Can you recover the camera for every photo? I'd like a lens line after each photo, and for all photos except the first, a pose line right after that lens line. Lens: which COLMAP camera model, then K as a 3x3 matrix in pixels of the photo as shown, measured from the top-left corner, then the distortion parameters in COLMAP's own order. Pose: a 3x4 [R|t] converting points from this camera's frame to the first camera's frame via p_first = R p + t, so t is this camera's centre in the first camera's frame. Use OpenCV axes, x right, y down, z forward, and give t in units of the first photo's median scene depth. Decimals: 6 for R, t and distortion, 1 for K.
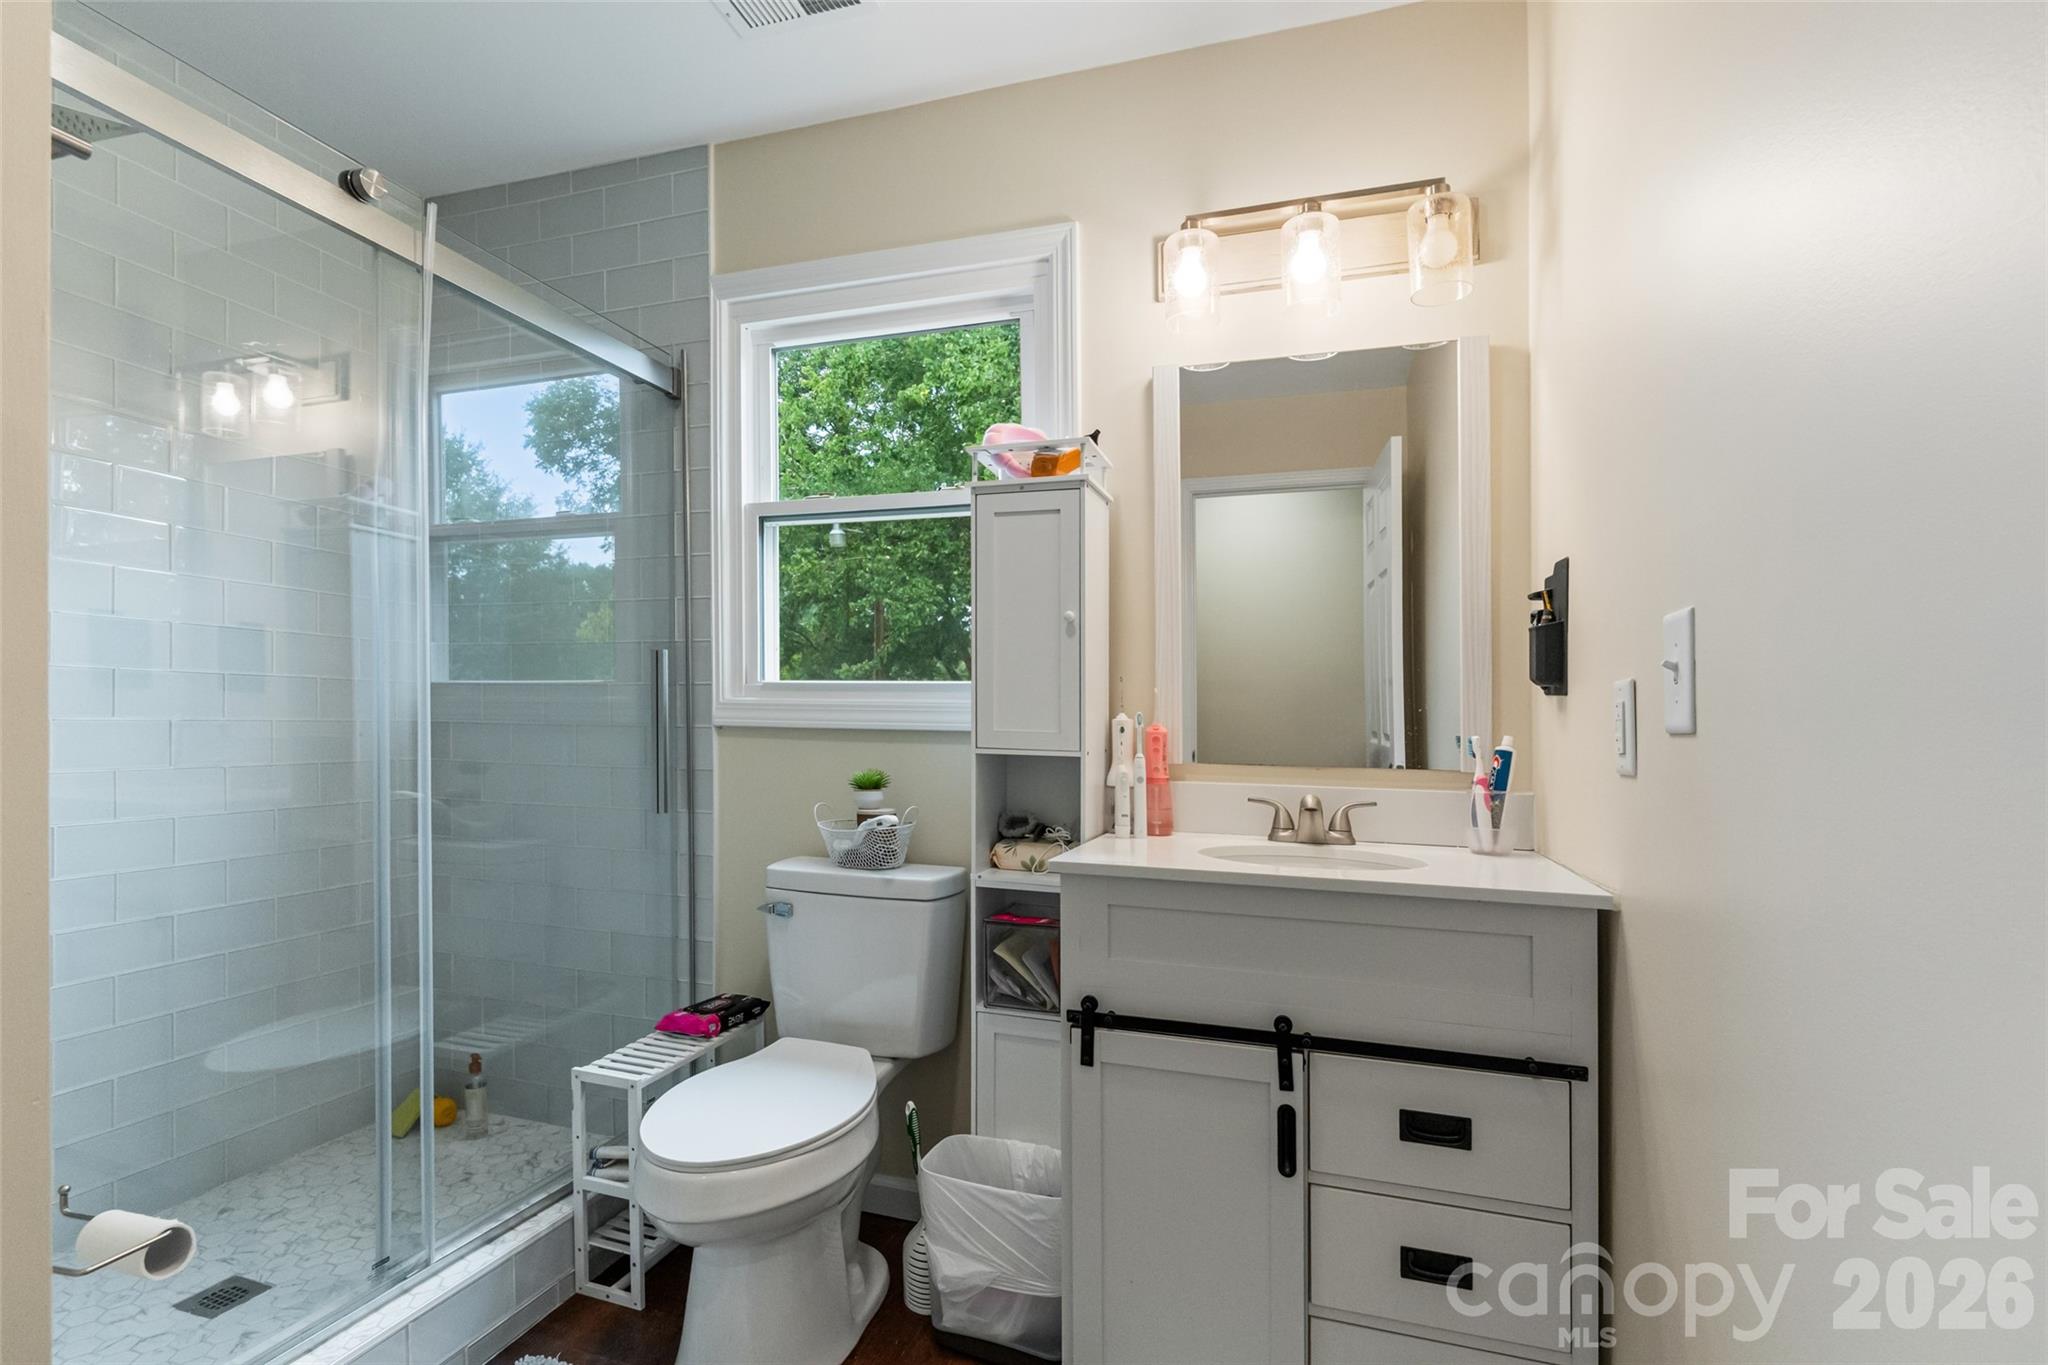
lens RADIAL K [[966.6, 0, 1026.2], [0, 966.6, 672.5], [0, 0, 1]] dist [-0.007146, 0.000069]
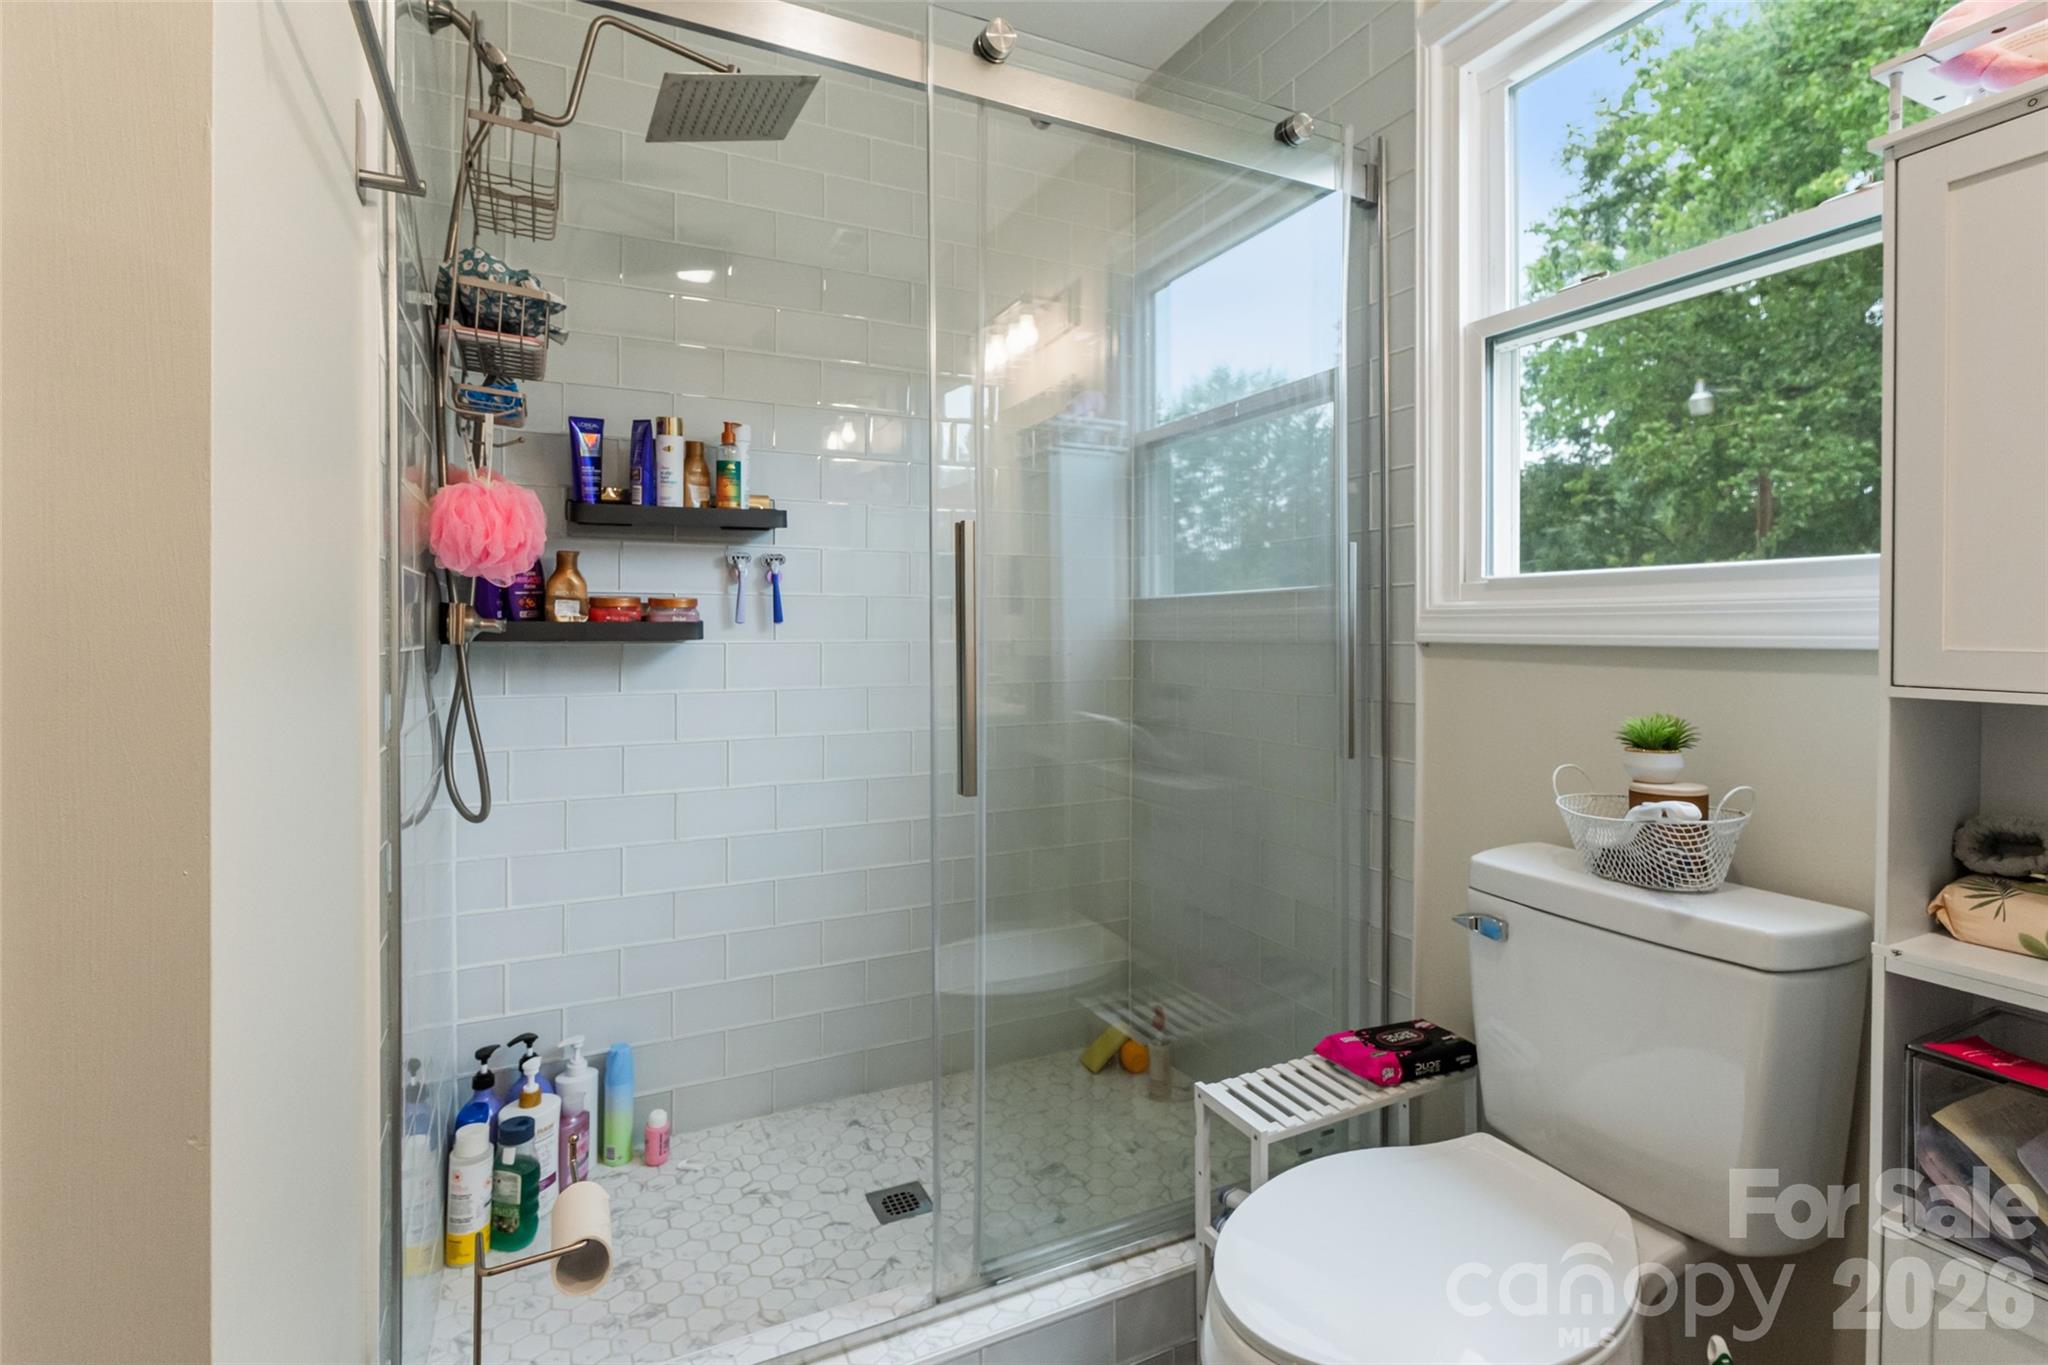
lens RADIAL K [[966.6, 0, 1026.2], [0, 966.6, 672.5], [0, 0, 1]] dist [-0.007146, 0.000069]
pose [[0.689204, 0.012974, -0.724452, -0.002032], [0.050857, 0.996508, 0.066228, 0.016293], [0.722781, -0.082488, 0.686137, 0.325159]]
